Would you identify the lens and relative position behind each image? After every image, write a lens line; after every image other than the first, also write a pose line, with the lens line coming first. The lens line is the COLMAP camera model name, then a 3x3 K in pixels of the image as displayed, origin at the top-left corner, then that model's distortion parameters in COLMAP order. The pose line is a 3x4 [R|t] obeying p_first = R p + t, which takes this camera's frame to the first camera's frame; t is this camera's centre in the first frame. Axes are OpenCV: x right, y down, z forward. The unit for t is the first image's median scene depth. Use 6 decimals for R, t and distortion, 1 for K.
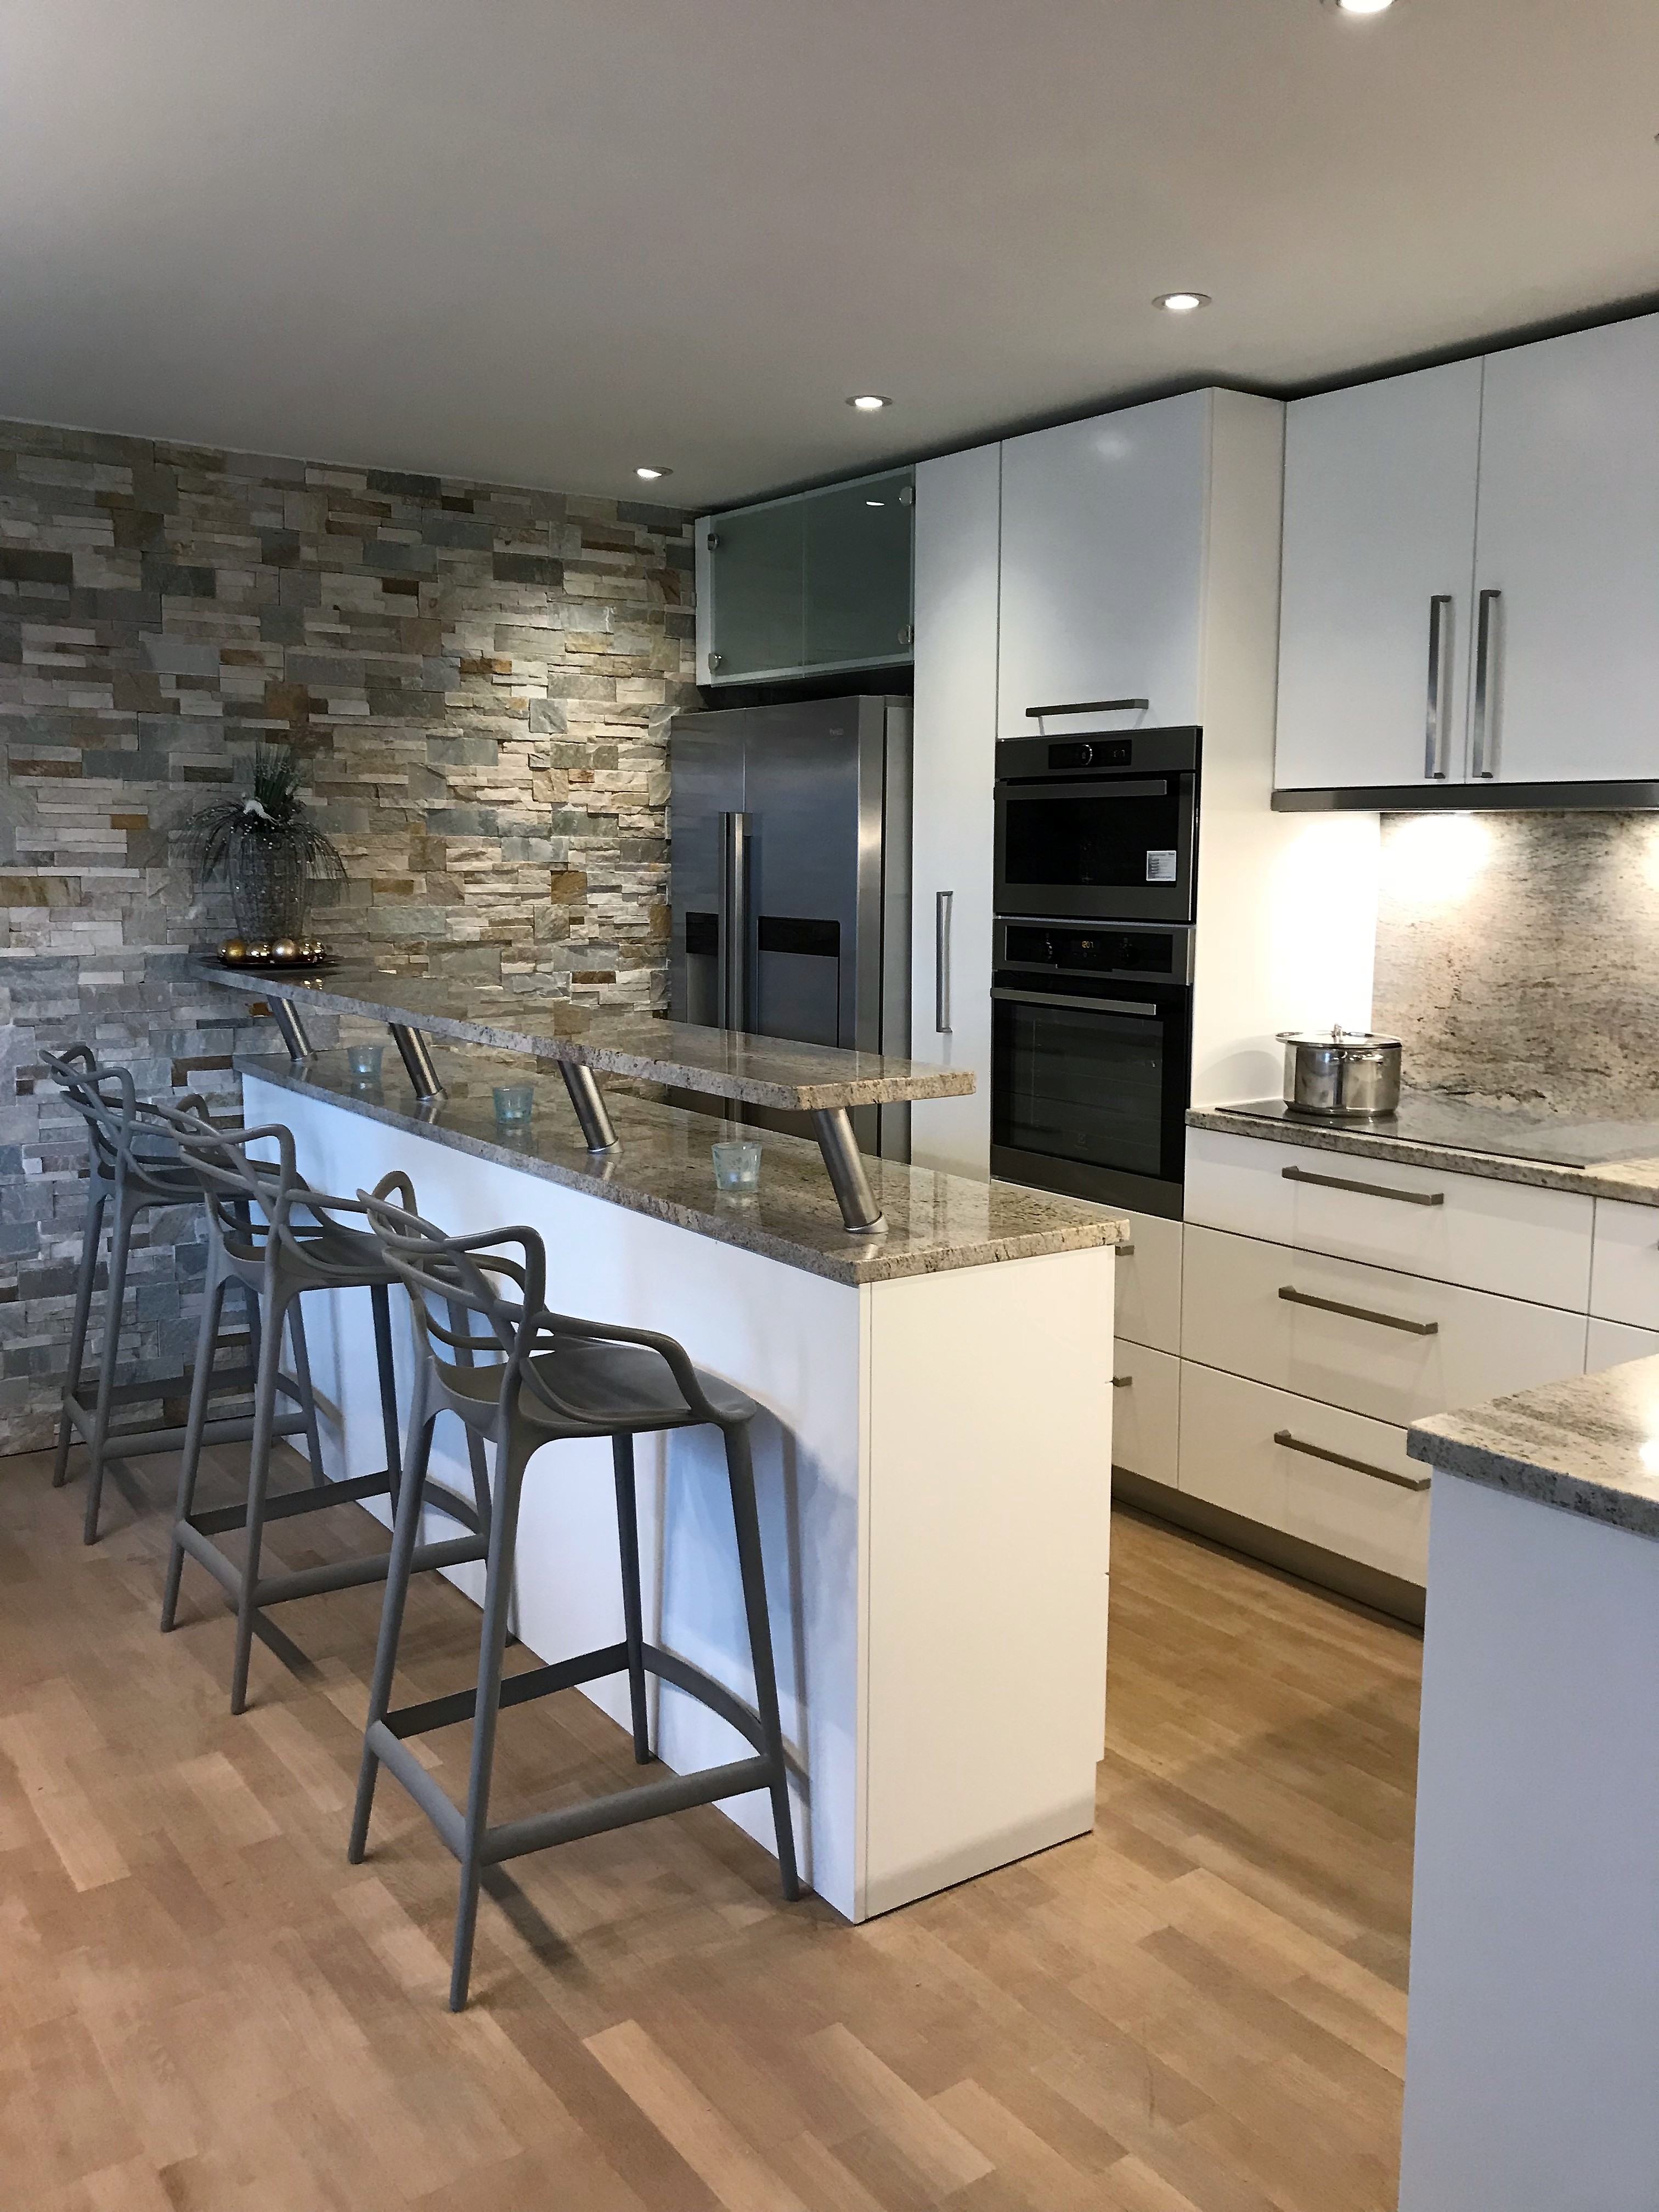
lens RADIAL K [[1836.1, 0, 829.5], [0, 1836.1, 1106.0], [0, 0, 1]] dist [-0.045072, 0.002792]
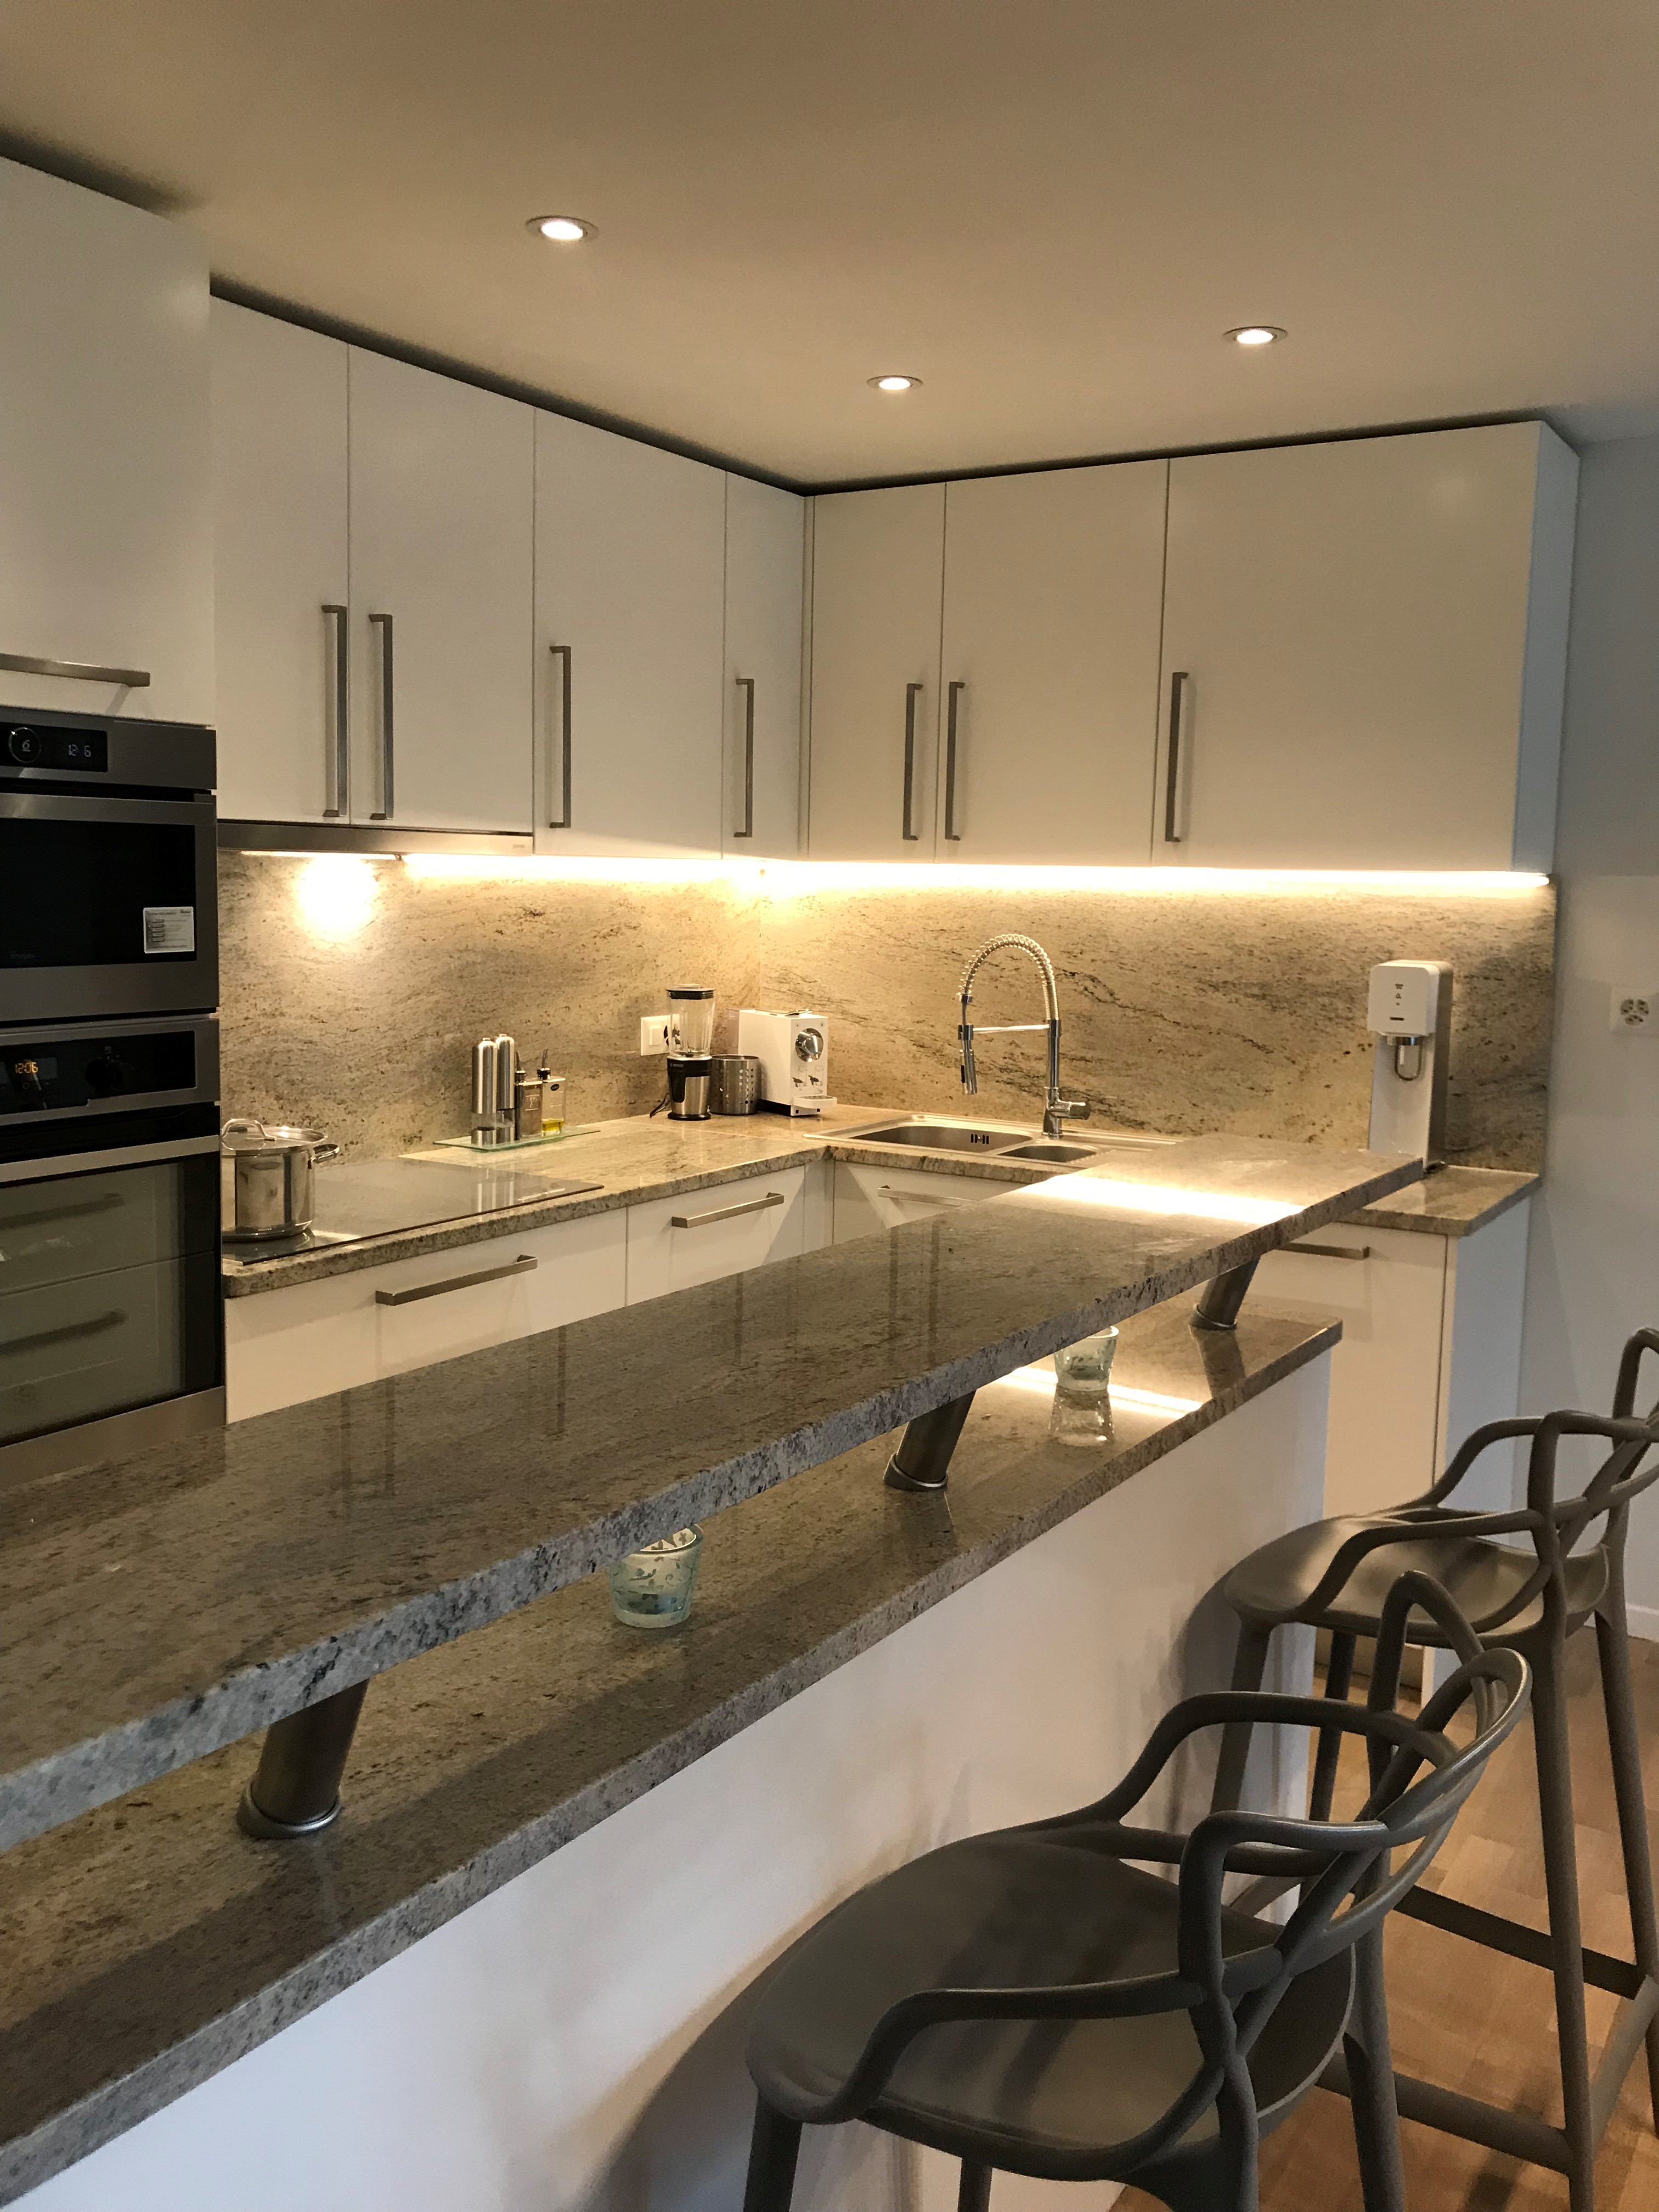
lens RADIAL K [[1836.1, 0, 829.5], [0, 1836.1, 1106.0], [0, 0, 1]] dist [-0.045072, 0.002792]
pose [[-0.404001, -0.127595, 0.905816, -0.542753], [0.104478, 0.977308, 0.184264, -0.172600], [-0.908772, 0.169081, -0.381503, 1.091085]]
